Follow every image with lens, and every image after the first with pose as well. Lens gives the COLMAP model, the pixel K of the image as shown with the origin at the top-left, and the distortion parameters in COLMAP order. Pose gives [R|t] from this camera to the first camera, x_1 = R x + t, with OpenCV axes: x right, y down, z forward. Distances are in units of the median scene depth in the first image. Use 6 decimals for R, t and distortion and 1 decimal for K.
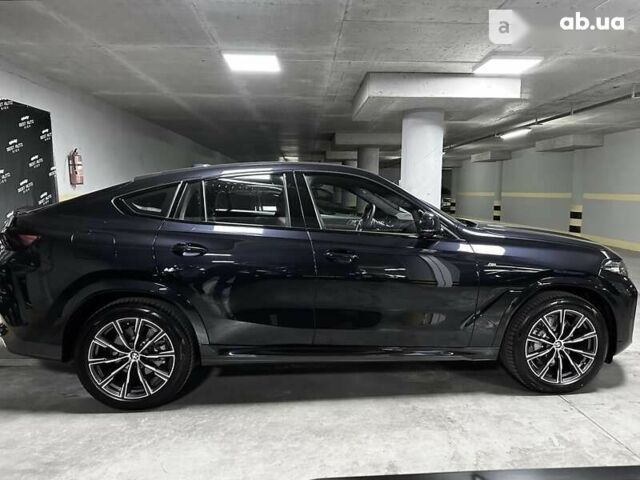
lens RADIAL K [[465.2, 0, 322.4], [0, 465.2, 233.3], [0, 0, 1]] dist [0.001319, -0.008164]
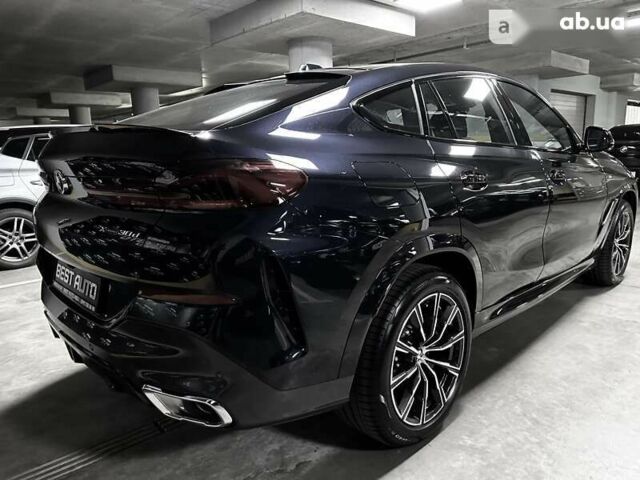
lens RADIAL K [[476.0, 0, 321.3], [0, 476.0, 229.9], [0, 0, 1]] dist [0.000513, -0.004236]
pose [[0.766919, -0.134219, 0.627551, -0.819486], [0.088567, 0.990663, 0.103644, 0.014872], [-0.635602, -0.023906, 0.771646, 0.544742]]
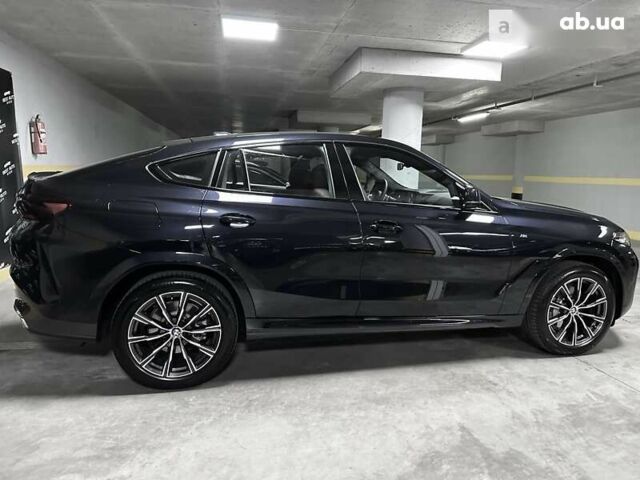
lens RADIAL K [[460.9, 0, 320.0], [0, 460.9, 231.9], [0, 0, 1]] dist [0.001907, -0.006537]
pose [[0.989276, -0.000052, 0.146058, -0.231473], [-0.005620, 0.999246, 0.038419, 0.019997], [-0.145950, -0.038828, 0.988530, 0.035896]]
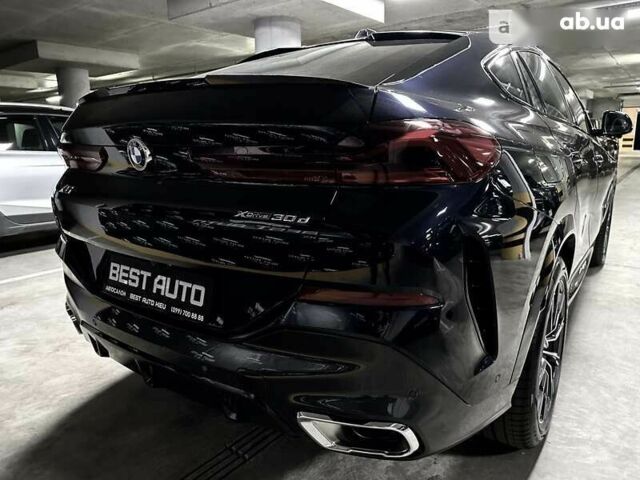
lens RADIAL K [[465.2, 0, 322.4], [0, 465.2, 233.3], [0, 0, 1]] dist [0.001319, -0.008164]
pose [[0.638144, -0.167735, 0.751423, -0.912853], [0.089832, 0.985535, 0.143704, 0.014288], [-0.764658, -0.024202, 0.643982, 0.772649]]
